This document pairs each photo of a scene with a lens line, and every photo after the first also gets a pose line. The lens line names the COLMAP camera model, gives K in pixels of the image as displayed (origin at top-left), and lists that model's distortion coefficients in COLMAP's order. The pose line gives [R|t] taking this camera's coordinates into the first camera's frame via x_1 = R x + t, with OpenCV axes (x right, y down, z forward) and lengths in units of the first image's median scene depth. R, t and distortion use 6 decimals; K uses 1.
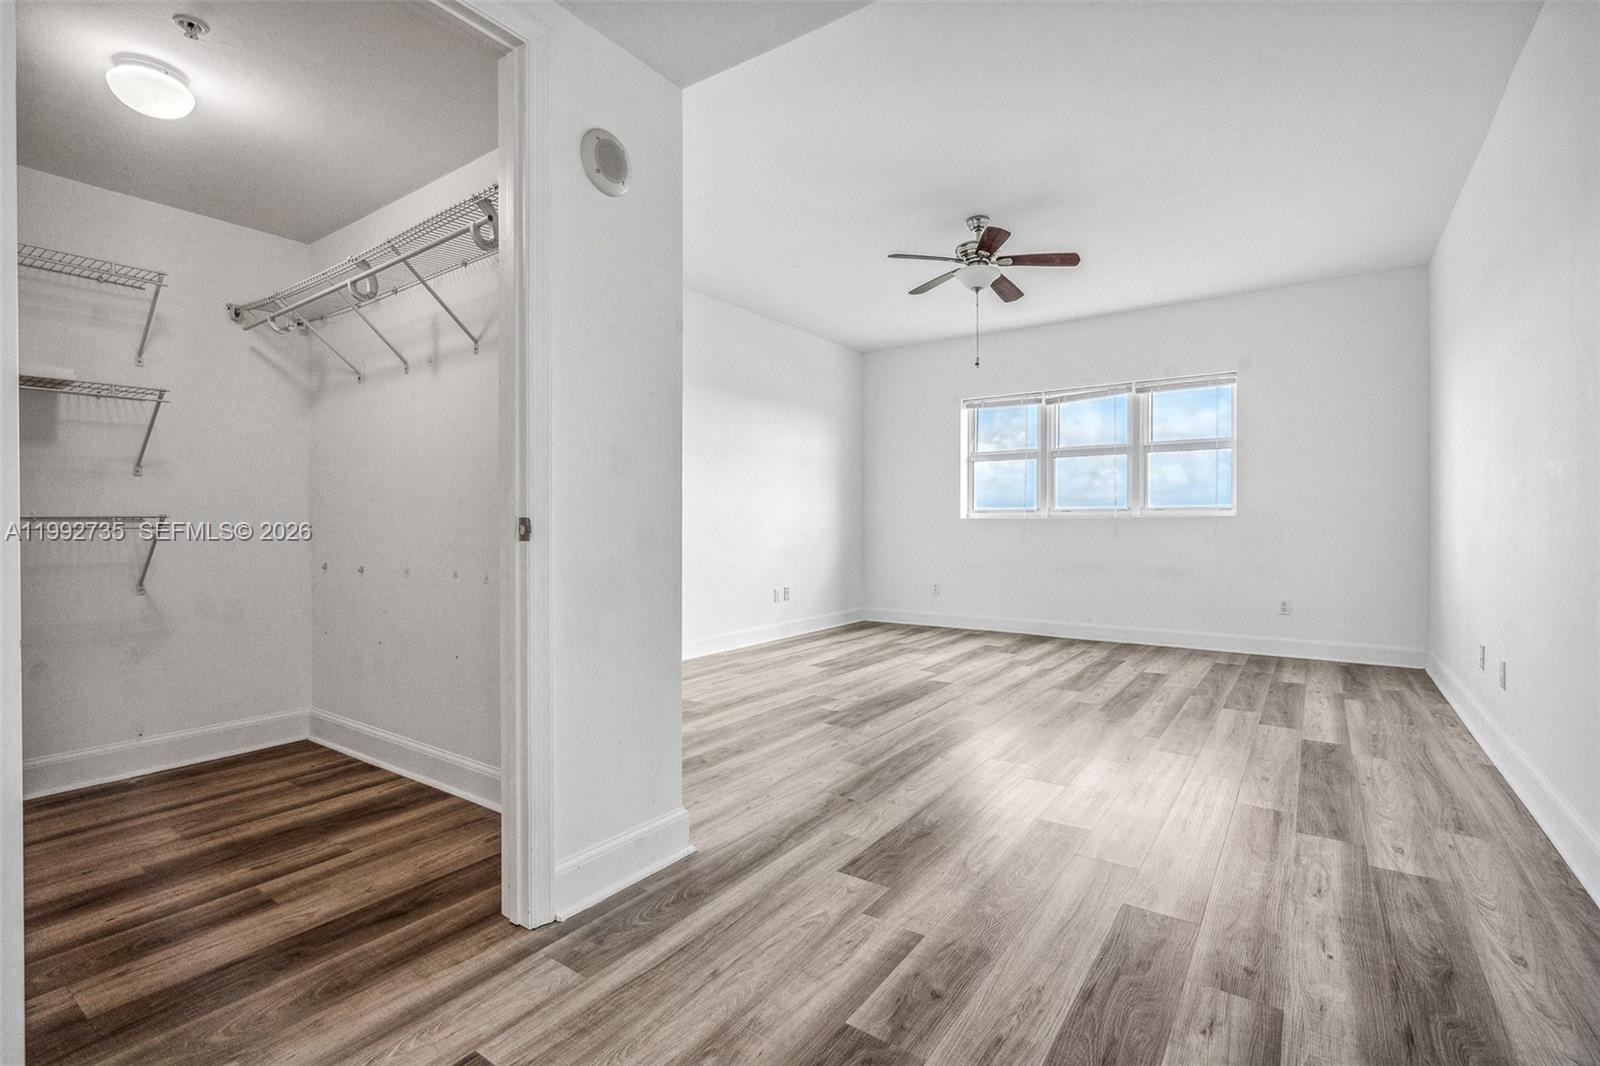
lens RADIAL K [[739.8, 0, 801.9], [0, 739.8, 522.5], [0, 0, 1]] dist [-0.000450, 0.001416]
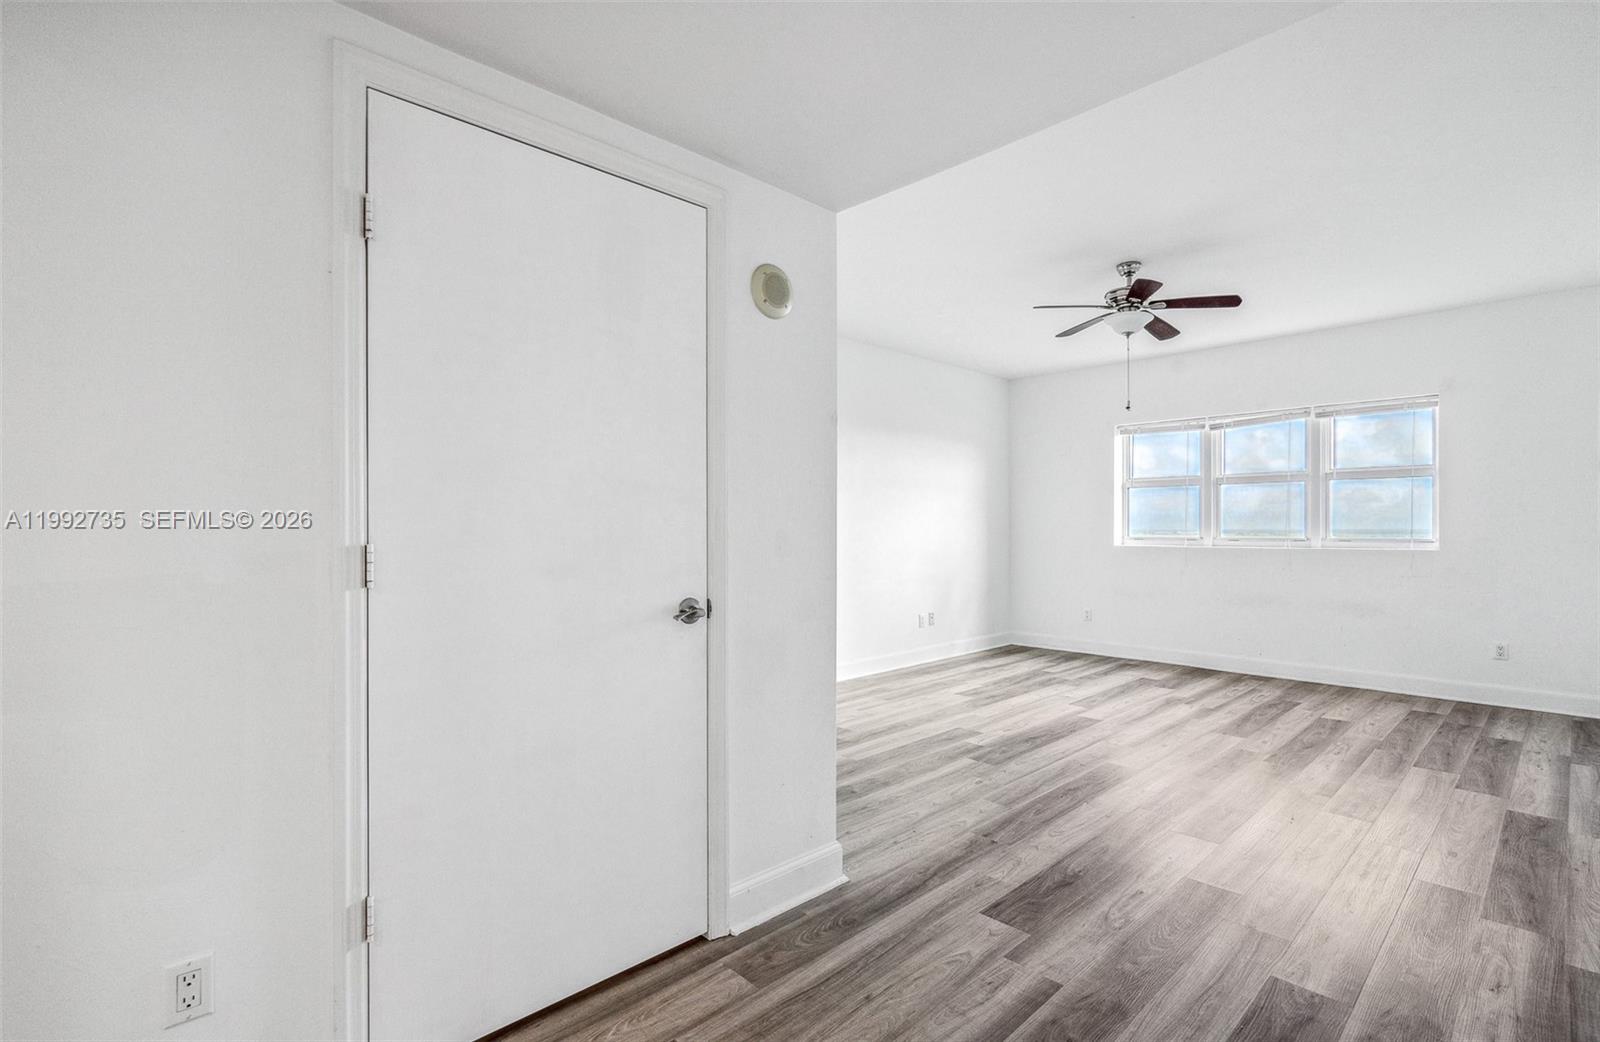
lens RADIAL K [[766.5, 0, 791.5], [0, 766.5, 527.8], [0, 0, 1]] dist [0.002367, -0.000622]
pose [[0.980020, -0.000461, -0.198899, 0.001072], [0.005158, 0.999720, 0.023097, -0.087460], [0.198832, -0.023662, 0.979748, -0.100900]]
